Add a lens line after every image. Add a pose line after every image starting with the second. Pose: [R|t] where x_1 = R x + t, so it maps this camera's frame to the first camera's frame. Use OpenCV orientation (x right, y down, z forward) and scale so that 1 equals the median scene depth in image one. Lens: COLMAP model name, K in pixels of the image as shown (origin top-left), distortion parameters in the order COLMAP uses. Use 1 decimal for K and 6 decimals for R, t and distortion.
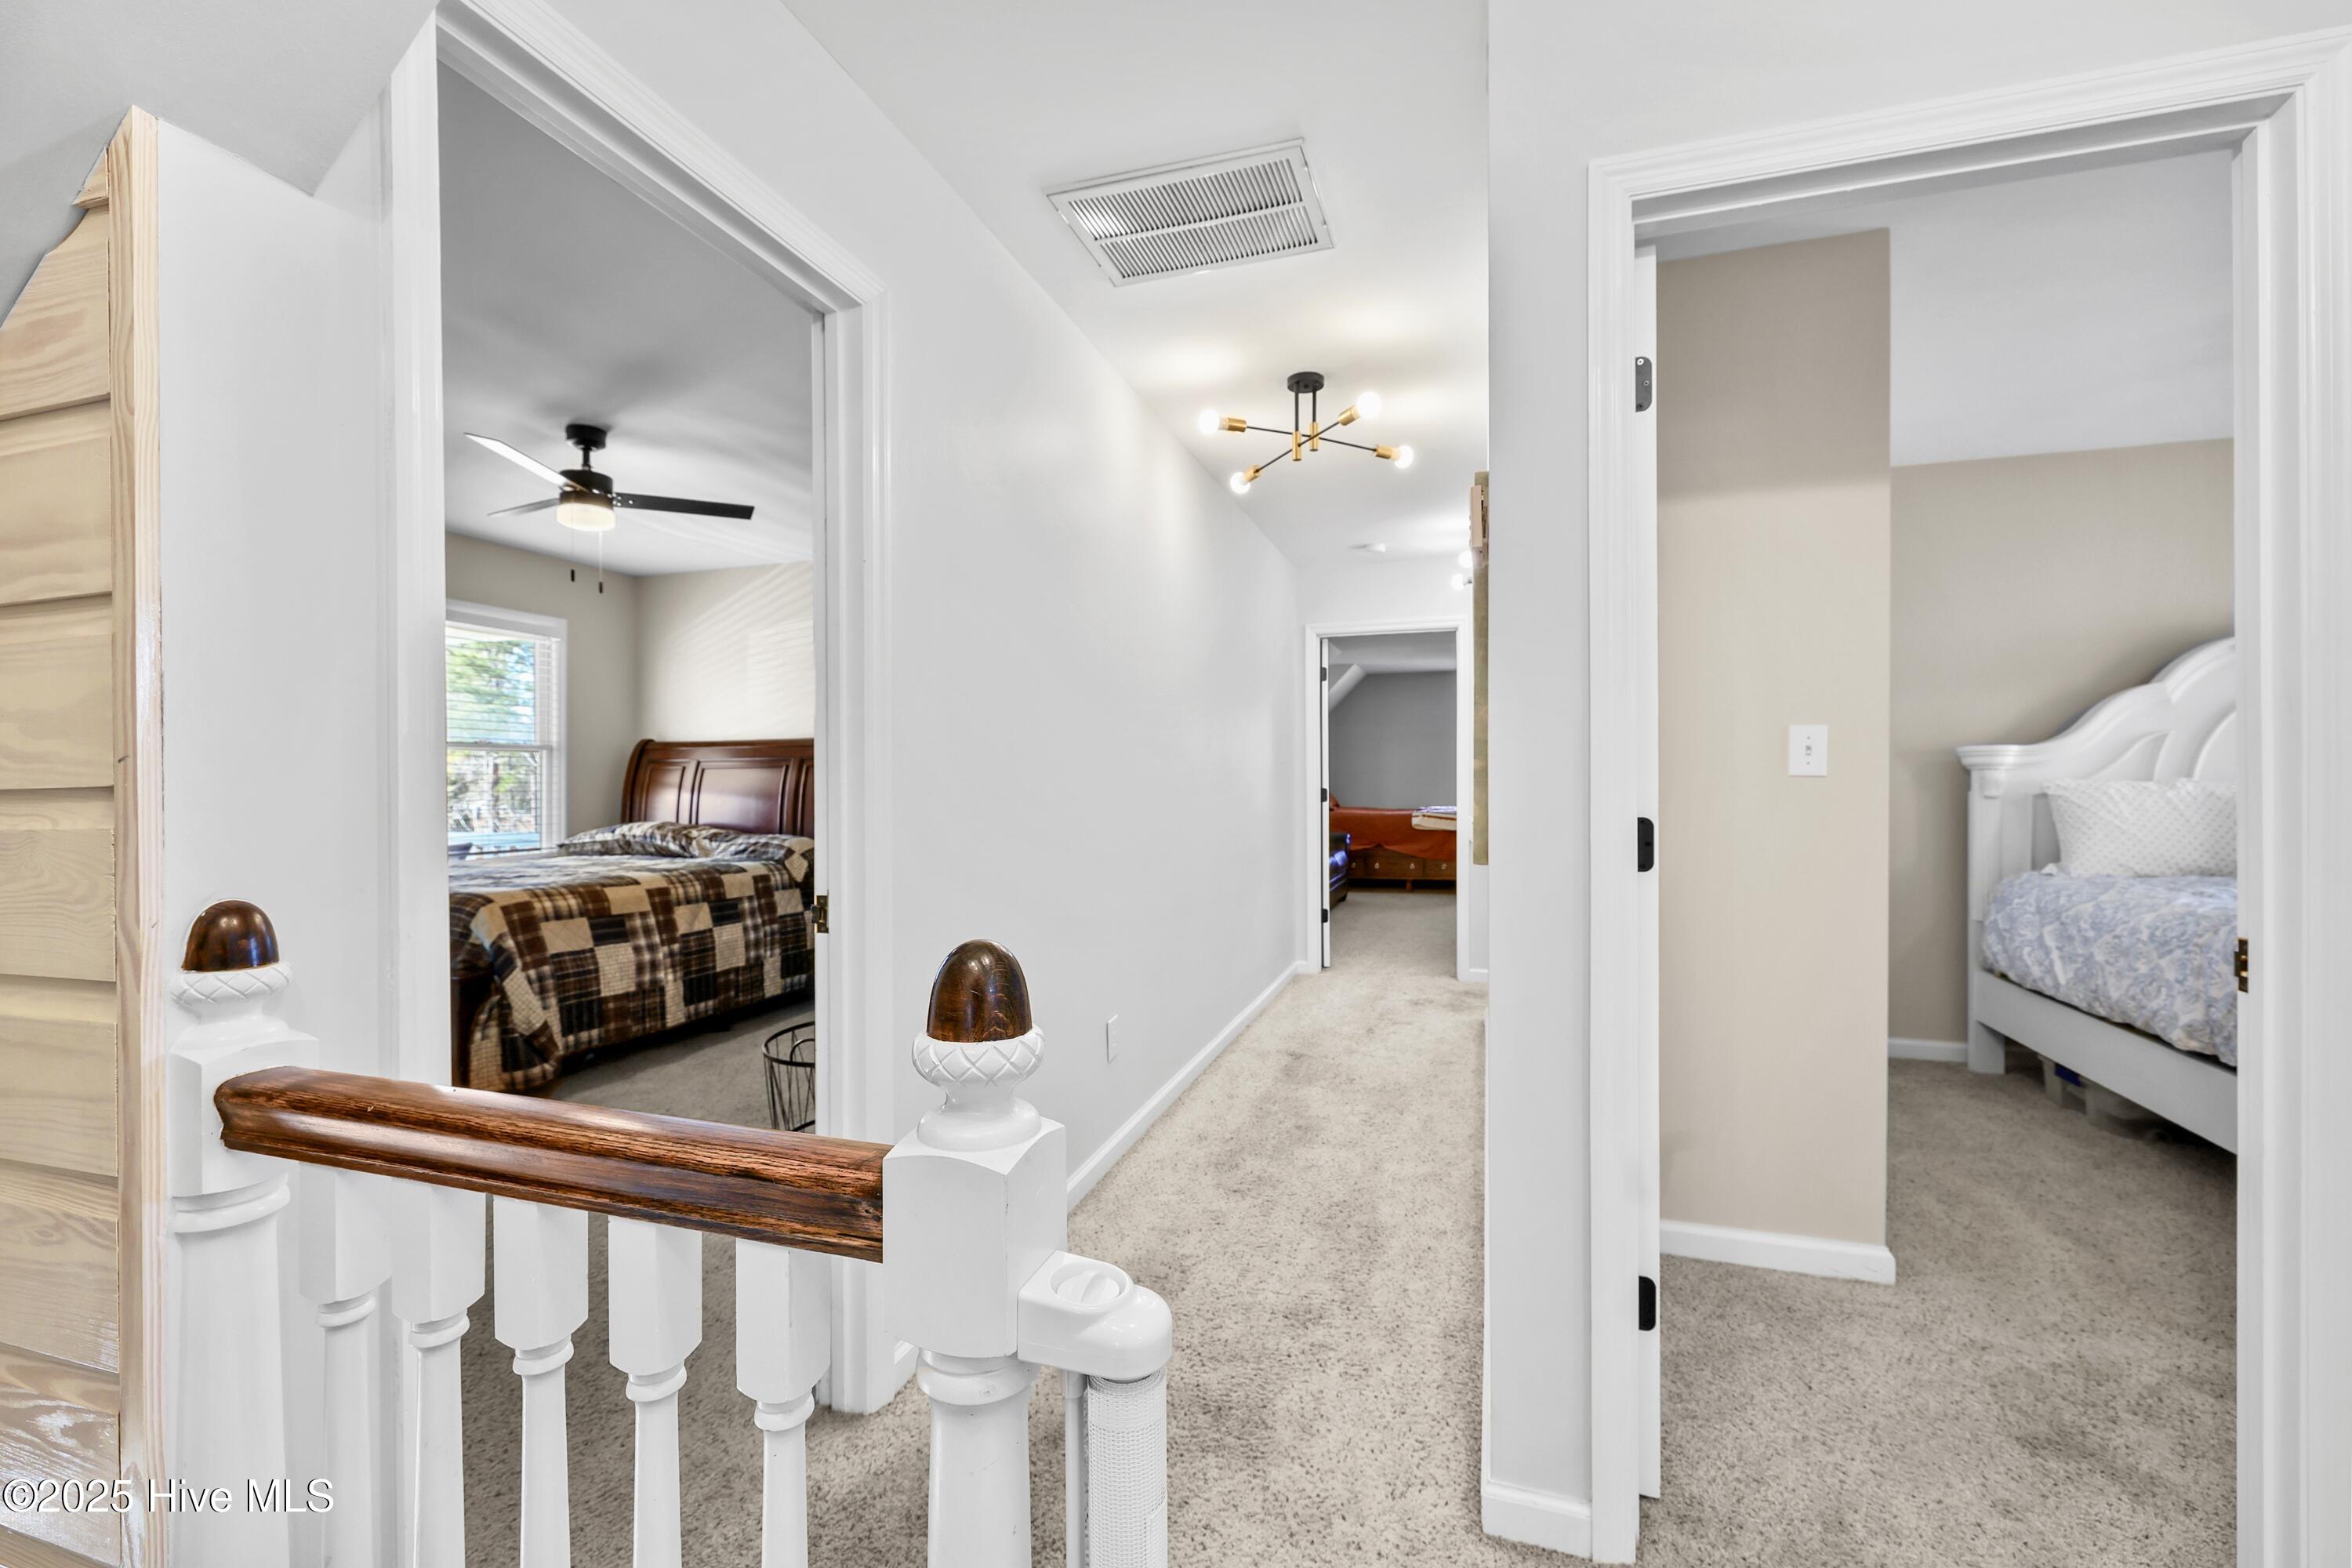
lens RADIAL K [[976.3, 0, 1171.9], [0, 976.3, 784.5], [0, 0, 1]] dist [-0.001632, 0.000032]
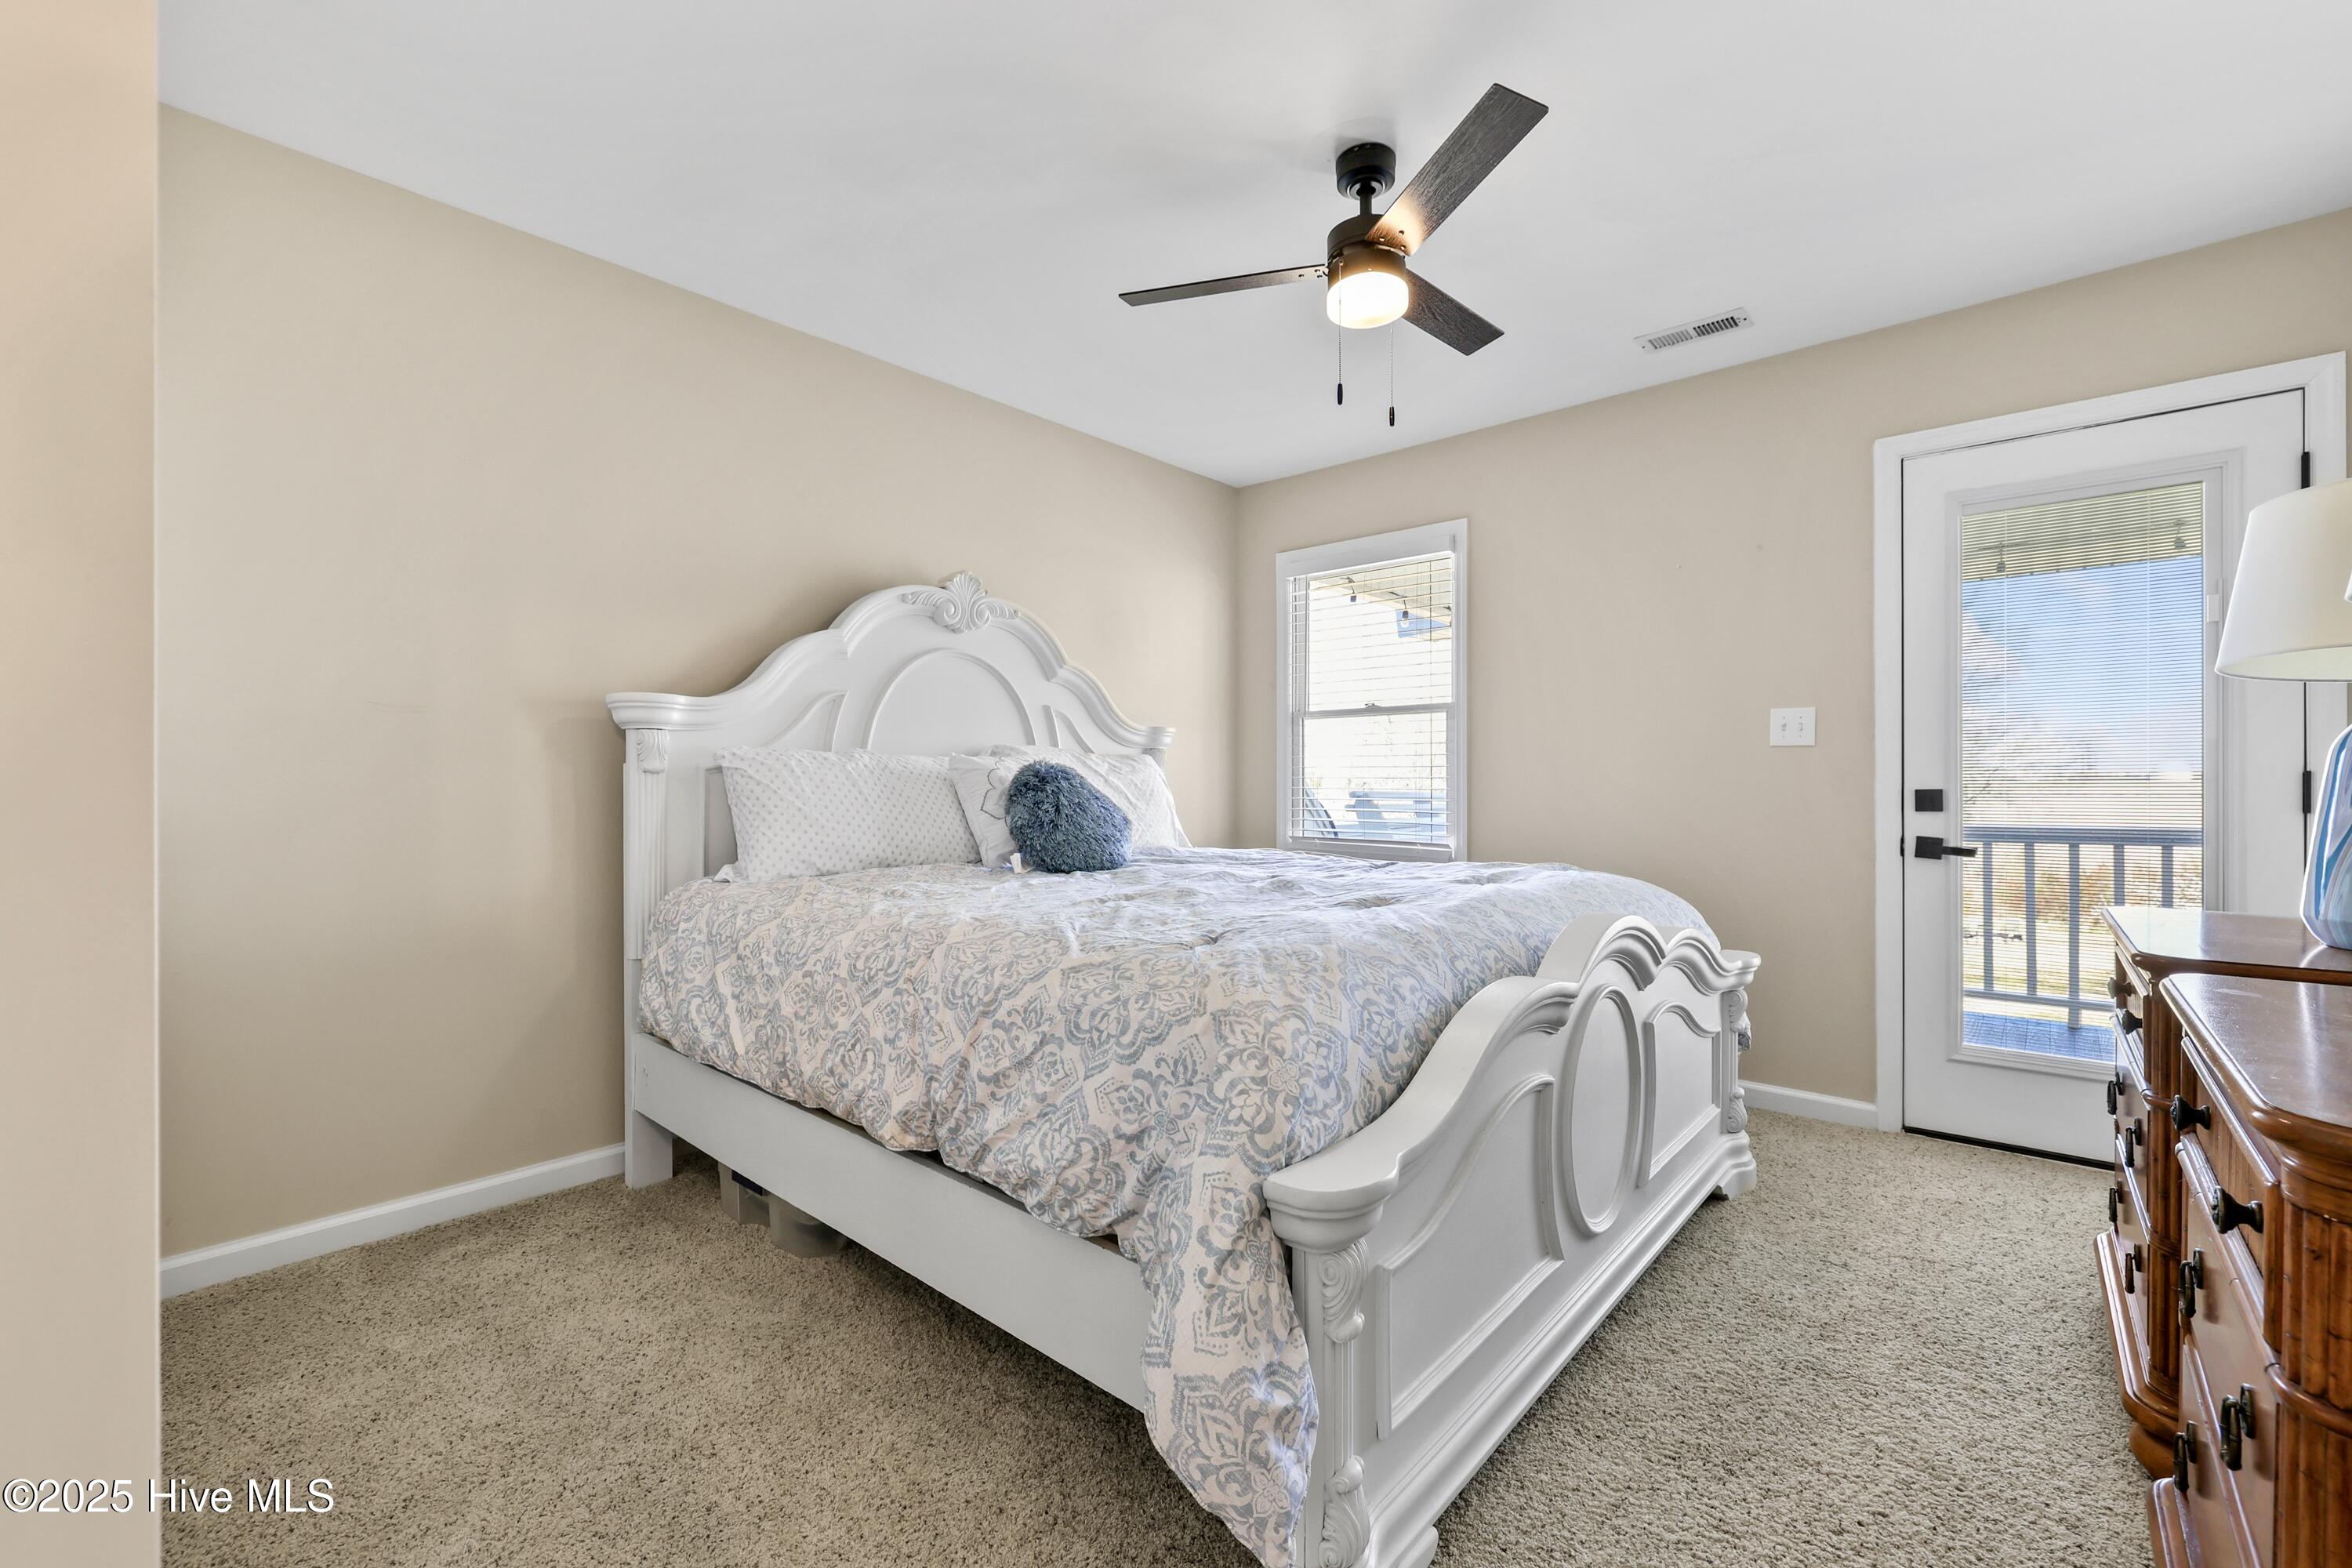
lens RADIAL K [[976.3, 0, 1170.5], [0, 976.3, 787.7], [0, 0, 1]] dist [-0.001632, 0.000032]
pose [[0.402508, 0.001658, 0.915415, 0.411172], [0.006083, 0.999971, -0.004486, 0.032429], [-0.915396, 0.007374, 0.402486, 0.450517]]
